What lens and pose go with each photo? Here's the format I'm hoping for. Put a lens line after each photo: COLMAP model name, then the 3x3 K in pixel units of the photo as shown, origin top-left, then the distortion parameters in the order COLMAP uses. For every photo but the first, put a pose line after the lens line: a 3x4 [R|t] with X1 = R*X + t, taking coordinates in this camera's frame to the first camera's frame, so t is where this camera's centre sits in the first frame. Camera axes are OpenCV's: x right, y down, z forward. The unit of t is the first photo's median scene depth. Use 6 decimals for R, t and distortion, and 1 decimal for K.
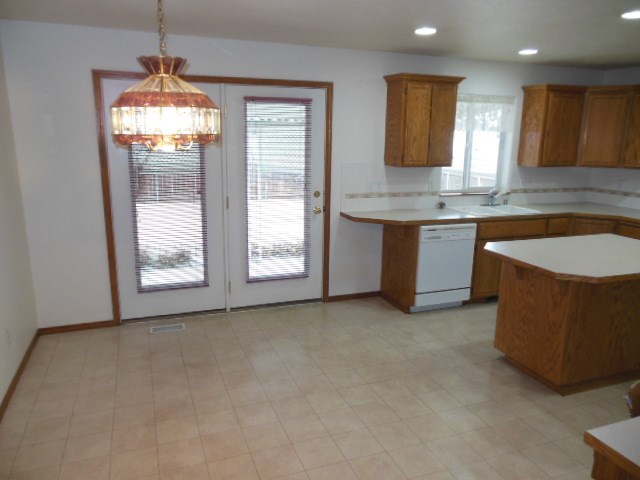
lens RADIAL K [[493.4, 0, 321.3], [0, 493.4, 239.7], [0, 0, 1]] dist [-0.034371, -0.002496]
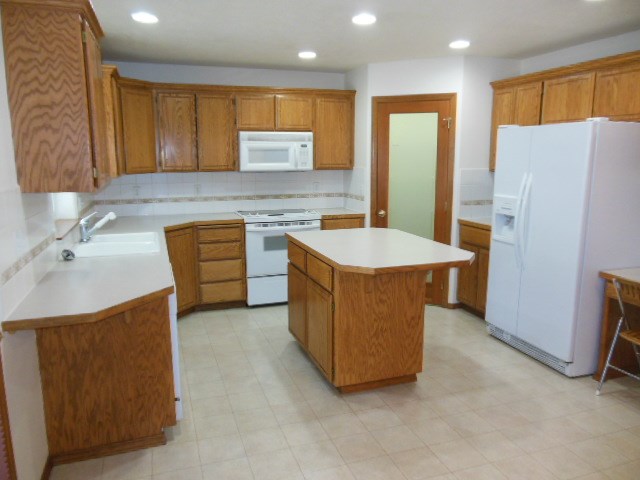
lens RADIAL K [[493.4, 0, 322.4], [0, 493.4, 242.0], [0, 0, 1]] dist [-0.034371, -0.002496]
pose [[0.013656, -0.189426, 0.981800, -0.383034], [0.210219, 0.960490, 0.182391, -0.157791], [-0.977559, 0.203902, 0.052937, 0.854374]]
